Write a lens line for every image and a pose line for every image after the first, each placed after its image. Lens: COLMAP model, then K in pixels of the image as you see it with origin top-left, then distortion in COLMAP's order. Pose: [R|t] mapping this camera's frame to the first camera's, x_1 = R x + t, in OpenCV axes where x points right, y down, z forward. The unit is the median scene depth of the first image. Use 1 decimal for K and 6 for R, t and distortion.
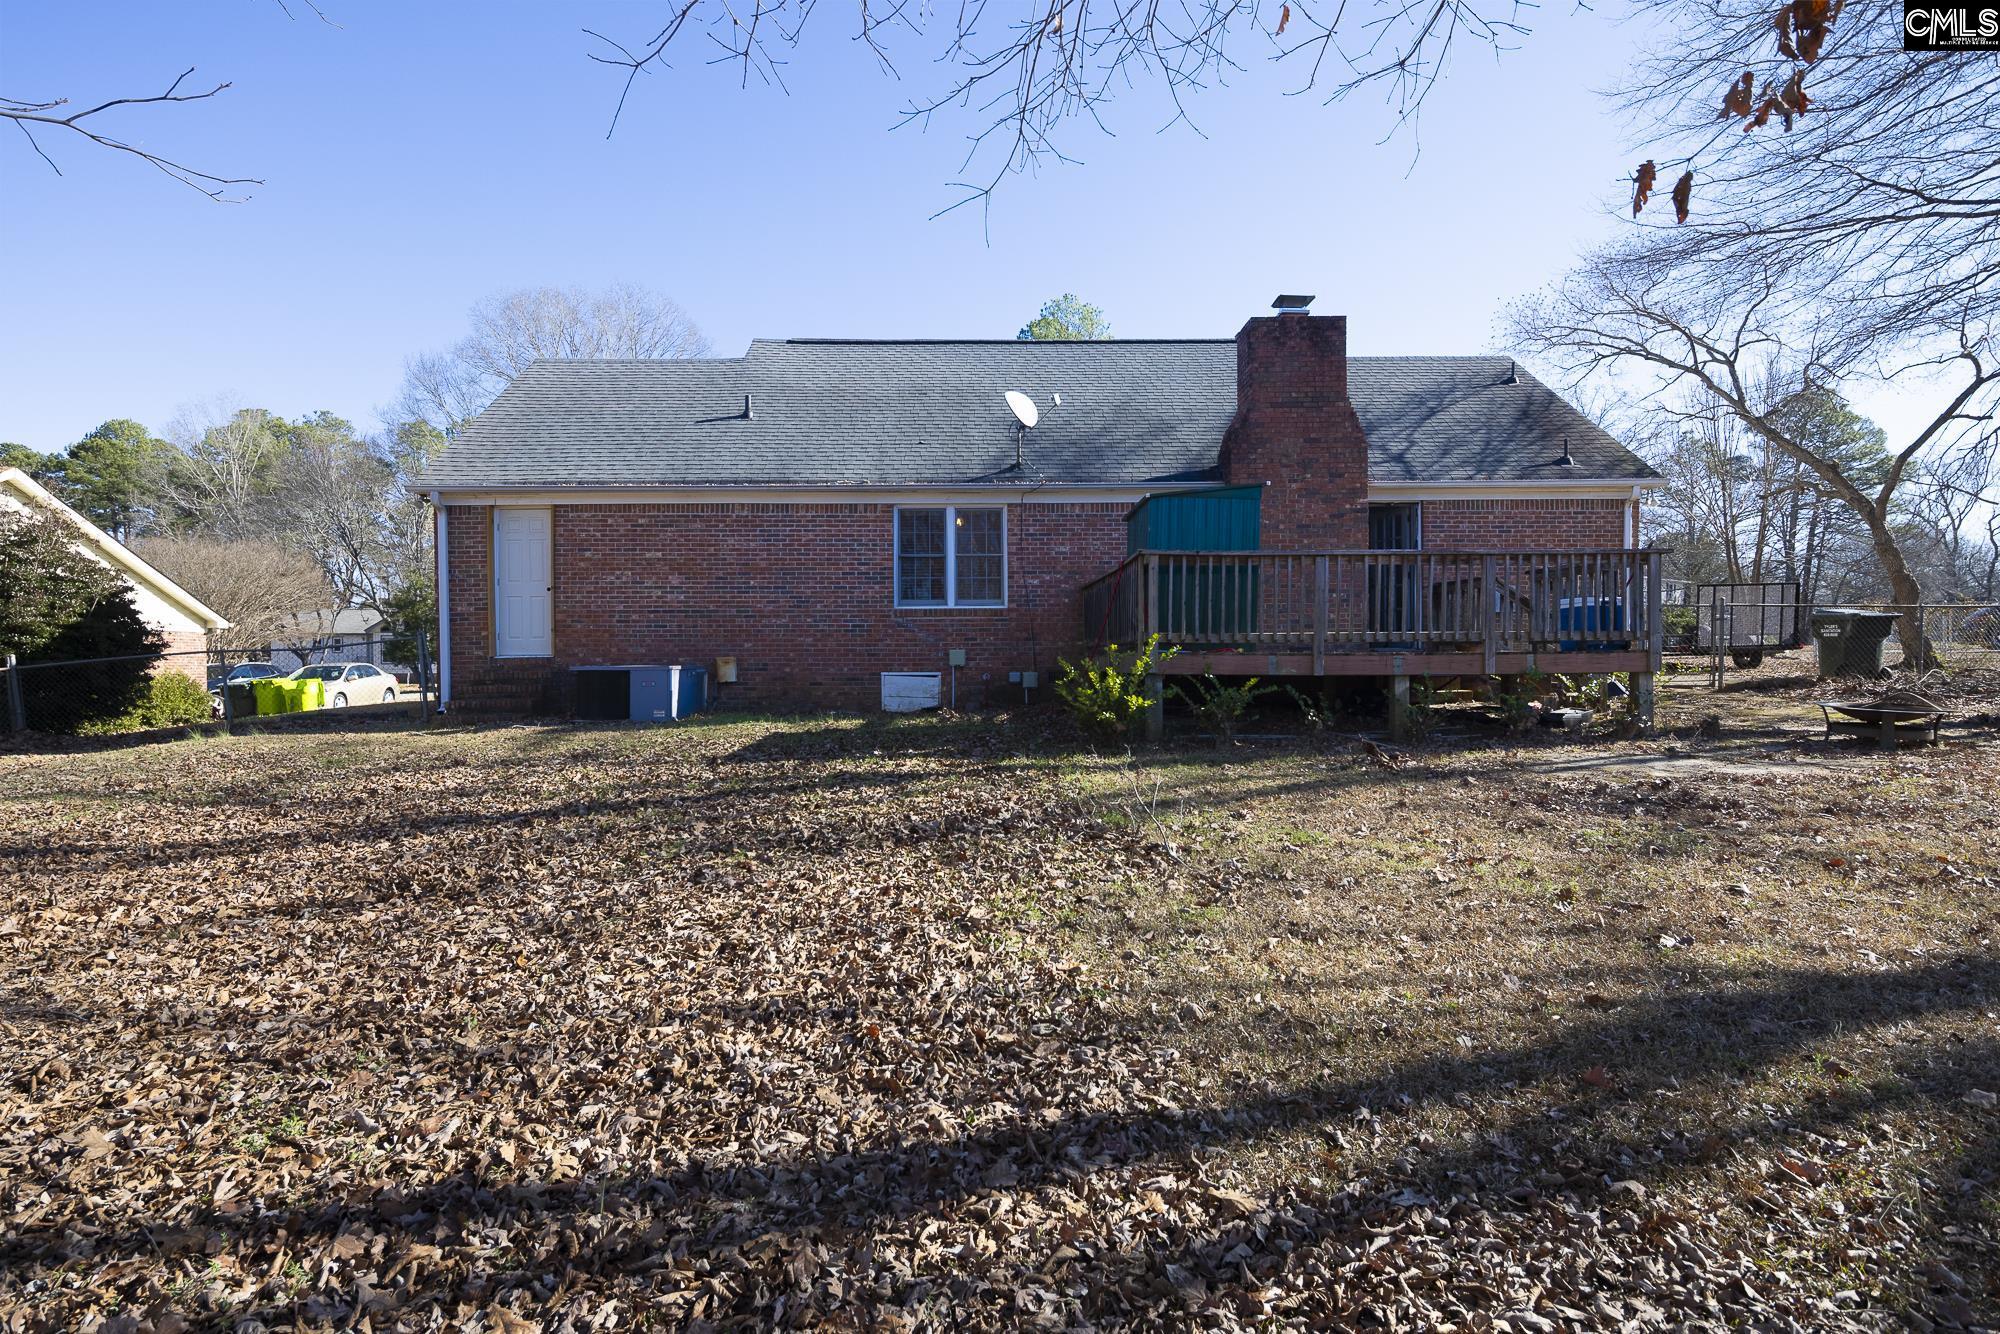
lens RADIAL K [[957.6, 0, 1000.2], [0, 957.6, 674.9], [0, 0, 1]] dist [0.001238, -0.002383]
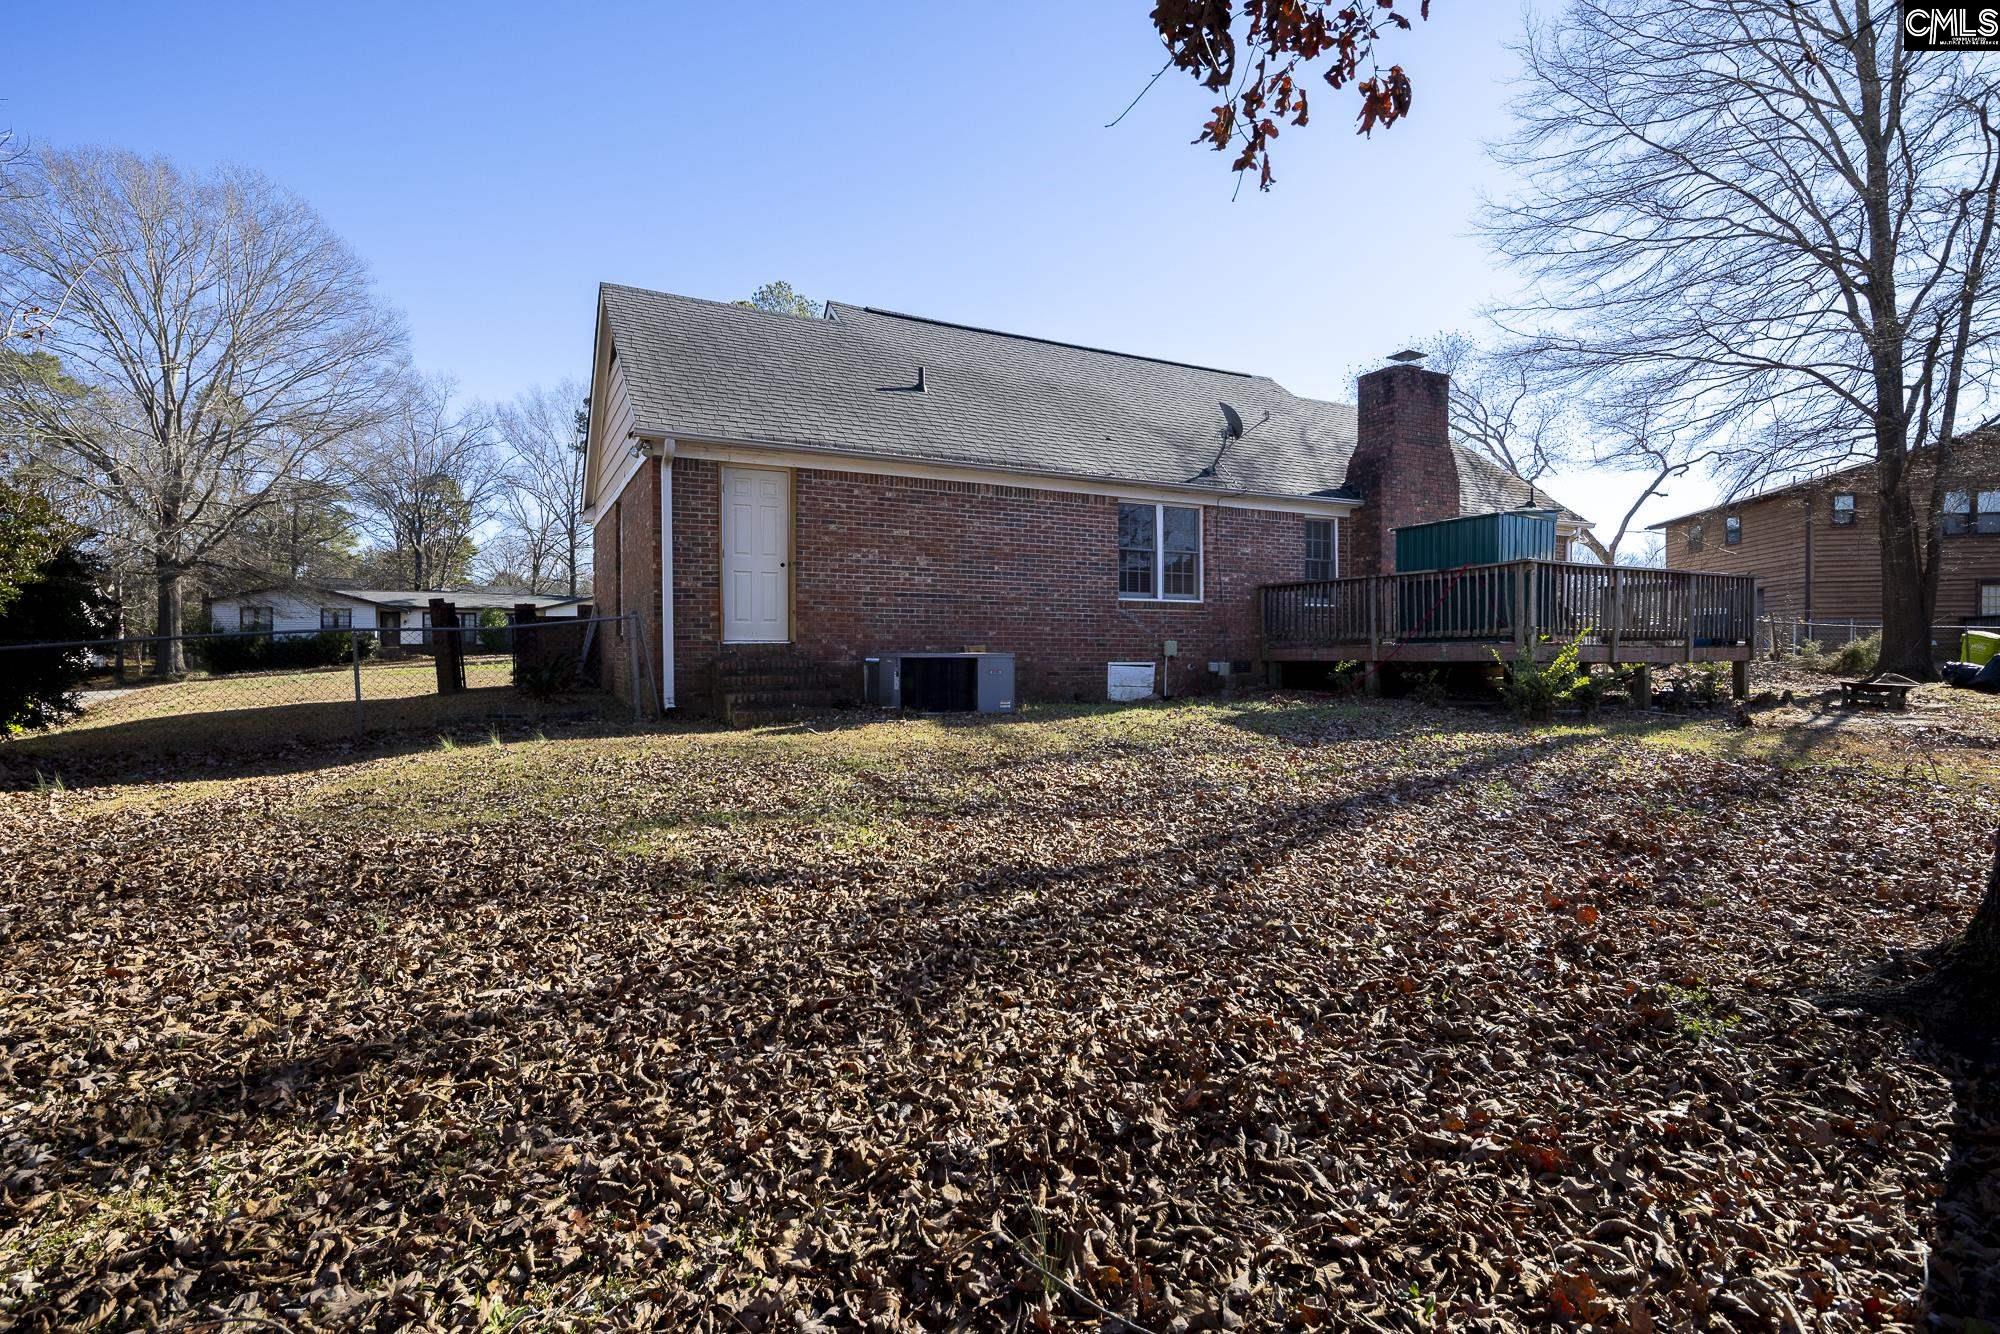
lens RADIAL K [[957.6, 0, 999.9], [0, 957.6, 663.0], [0, 0, 1]] dist [0.001238, -0.002383]
pose [[0.902069, 0.004060, 0.431572, -0.668111], [-0.001814, 0.999983, -0.005617, 0.003910], [-0.431587, 0.004284, 0.902061, 0.135761]]
